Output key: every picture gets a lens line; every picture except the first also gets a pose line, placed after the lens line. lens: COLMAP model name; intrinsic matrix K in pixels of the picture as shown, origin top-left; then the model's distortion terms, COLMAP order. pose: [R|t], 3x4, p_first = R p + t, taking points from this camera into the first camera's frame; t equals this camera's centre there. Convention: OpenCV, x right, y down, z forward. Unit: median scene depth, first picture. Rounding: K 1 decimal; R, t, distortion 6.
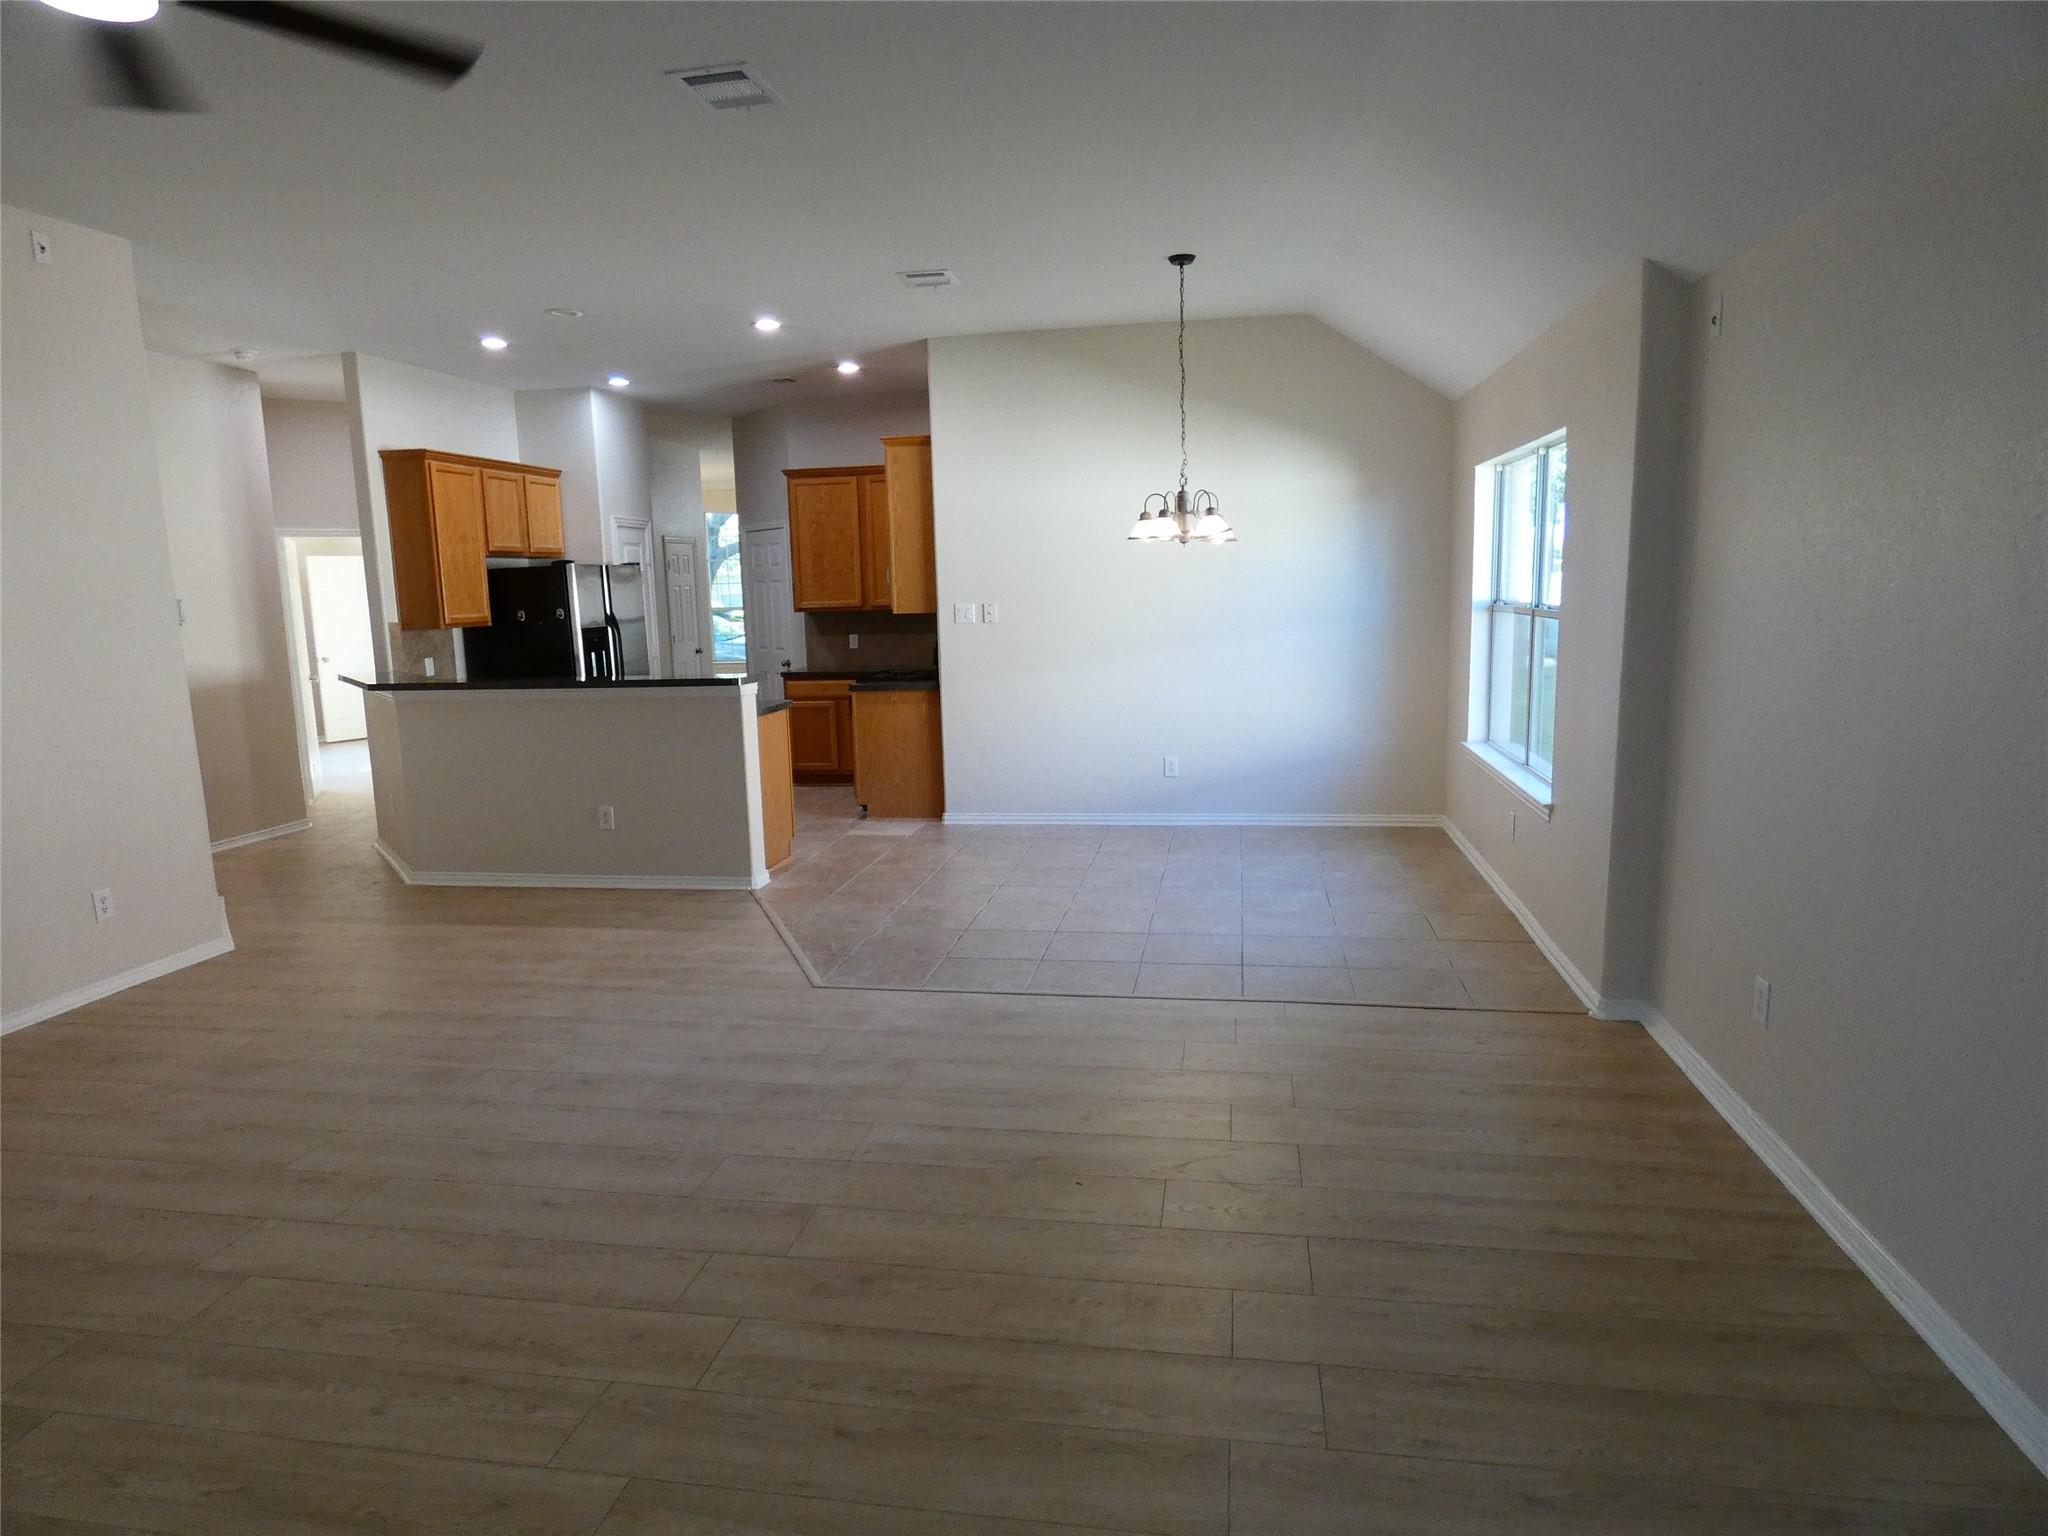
lens RADIAL K [[1227.1, 0, 1018.9], [0, 1227.1, 767.4], [0, 0, 1]] dist [-0.004660, 0.001283]
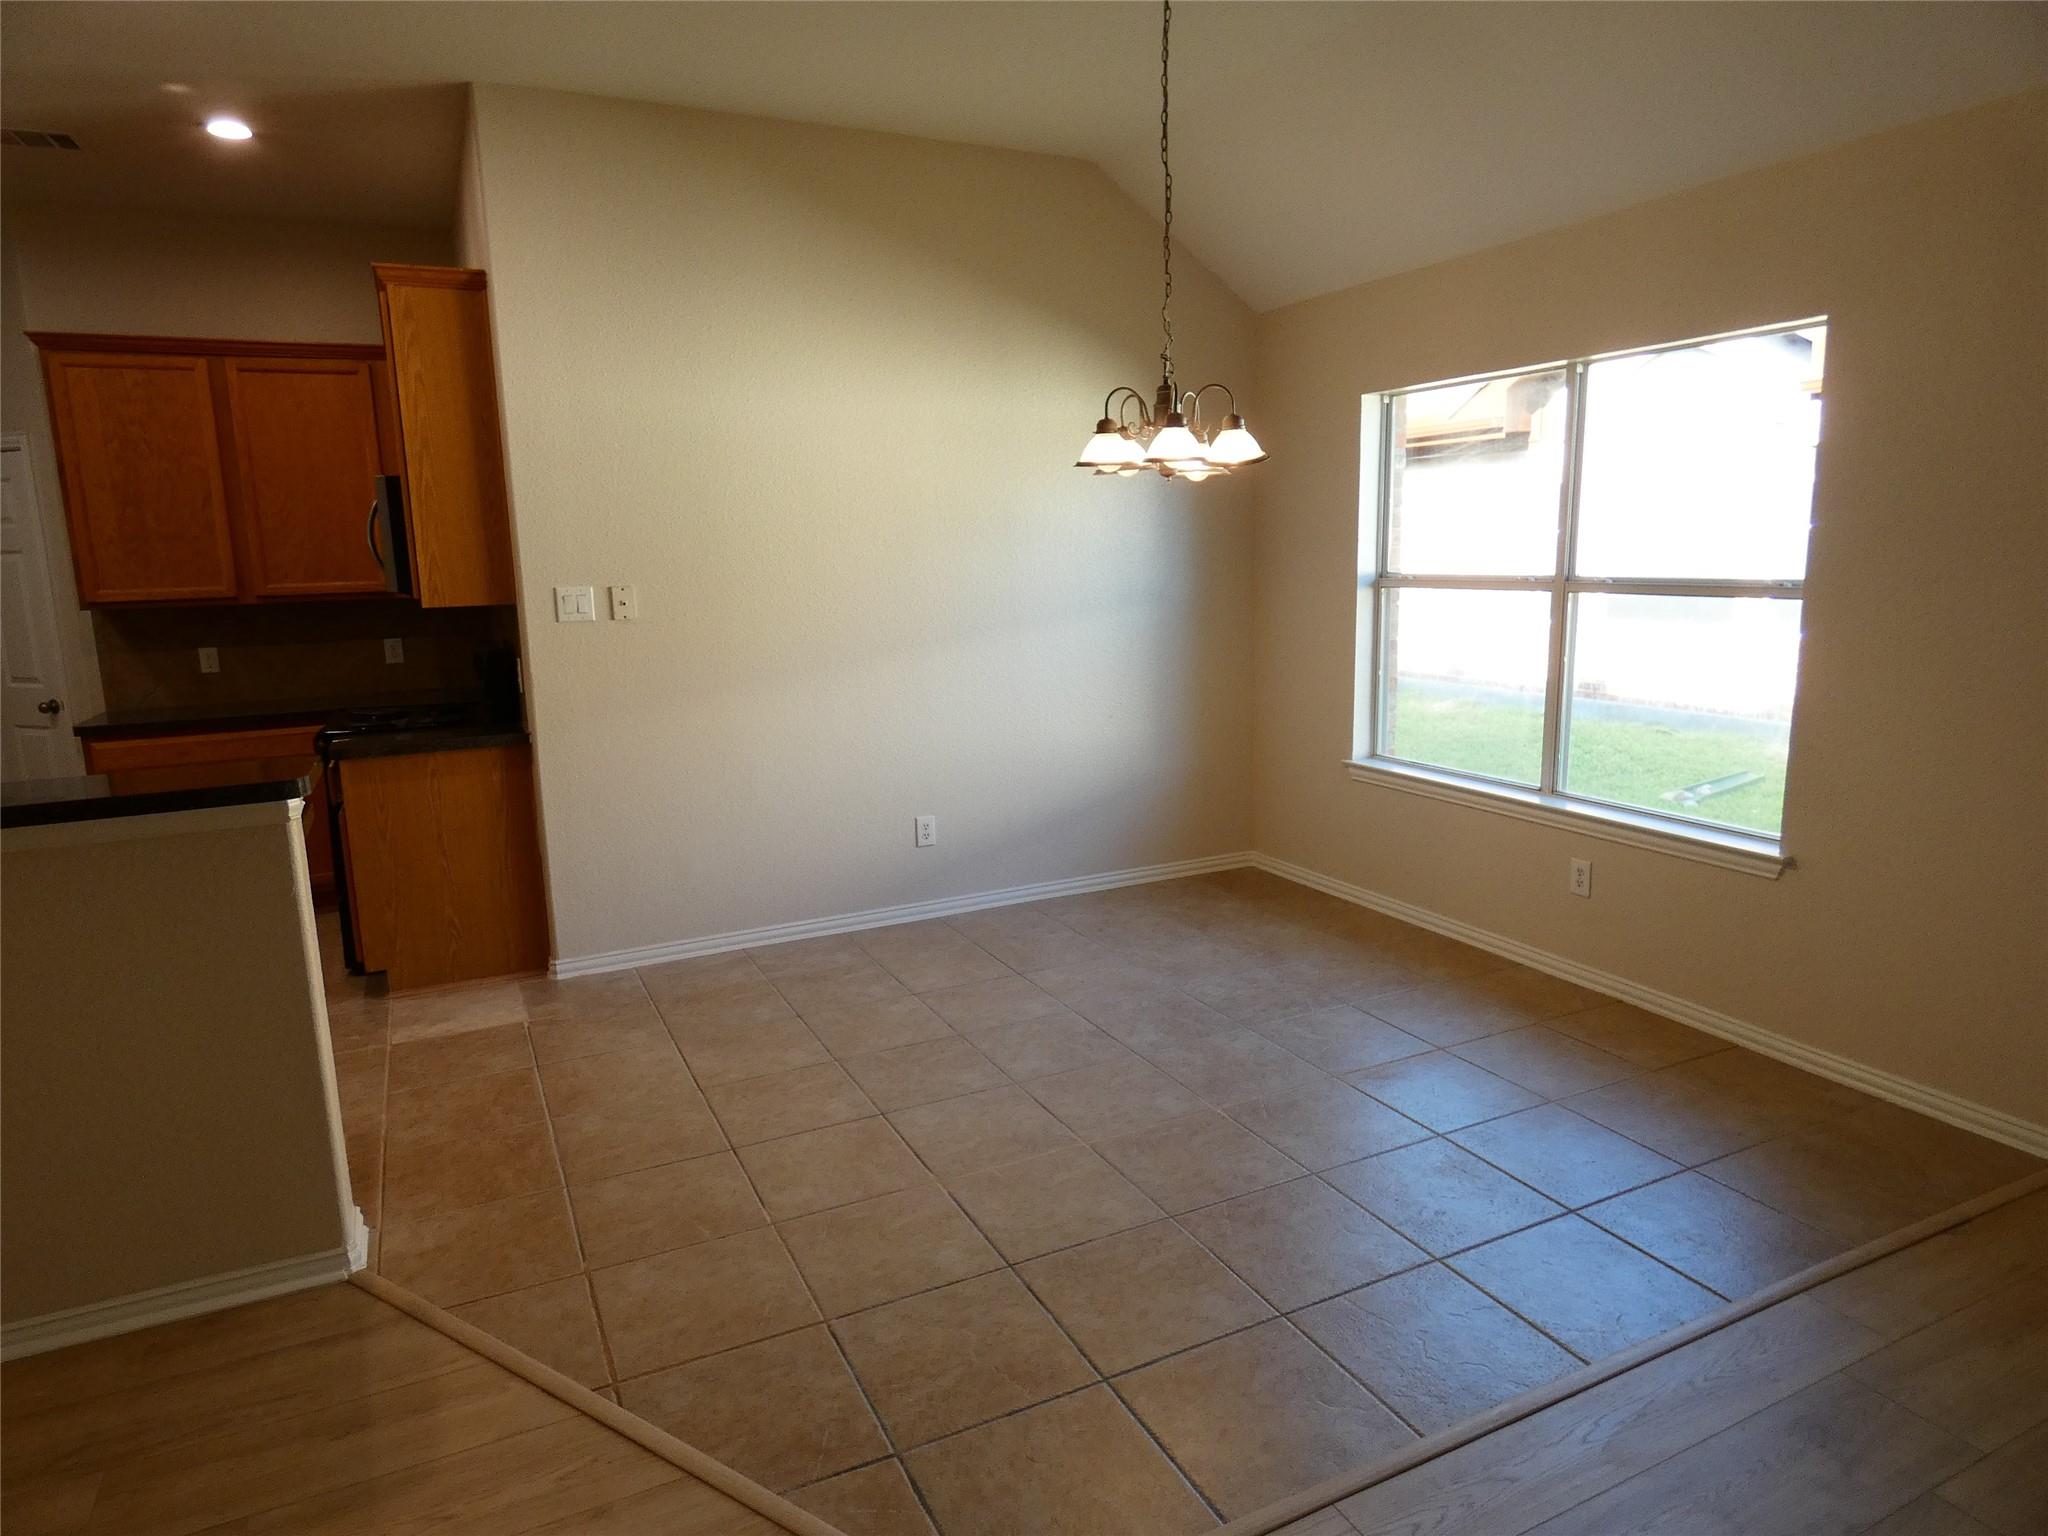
lens RADIAL K [[1227.1, 0, 1018.2], [0, 1227.1, 772.7], [0, 0, 1]] dist [-0.004660, 0.001283]
pose [[0.809803, -0.099569, 0.578191, -0.212926], [0.089400, 0.994927, 0.046123, -0.057497], [-0.579850, 0.014339, 0.814597, 0.431938]]
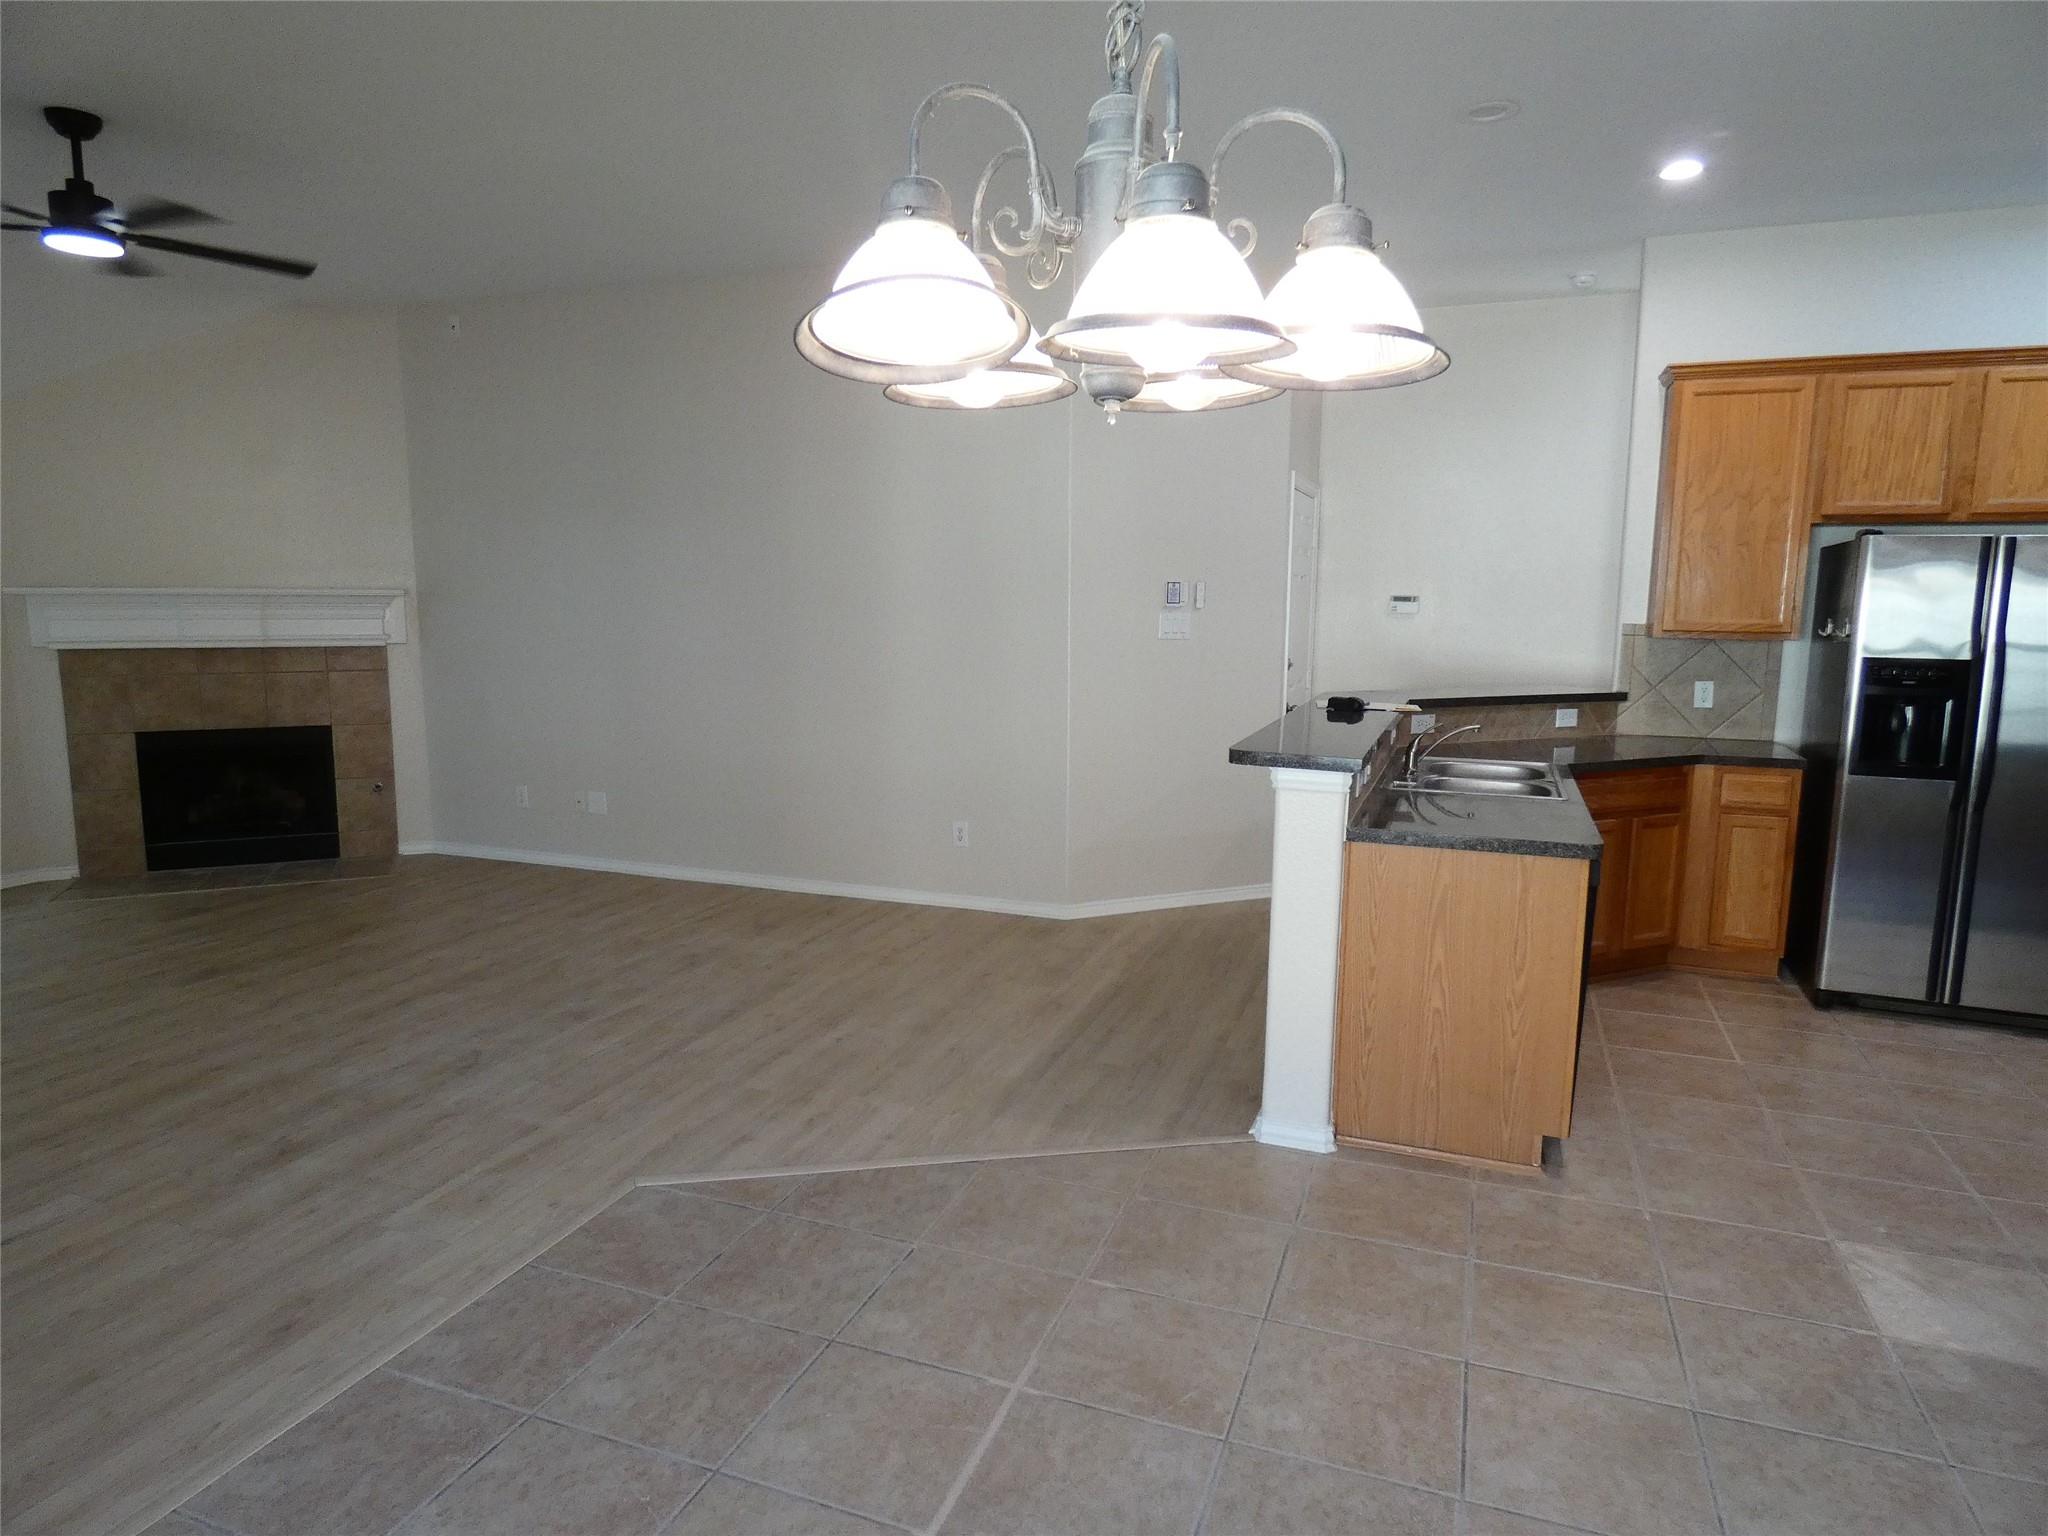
lens RADIAL K [[1227.1, 0, 1022.1], [0, 1227.1, 770.7], [0, 0, 1]] dist [-0.004660, 0.001283]
pose [[-0.185736, 0.171025, -0.967601, 0.251335], [-0.147938, 0.968644, 0.199607, -0.125839], [0.971399, 0.180219, -0.154611, 0.786513]]
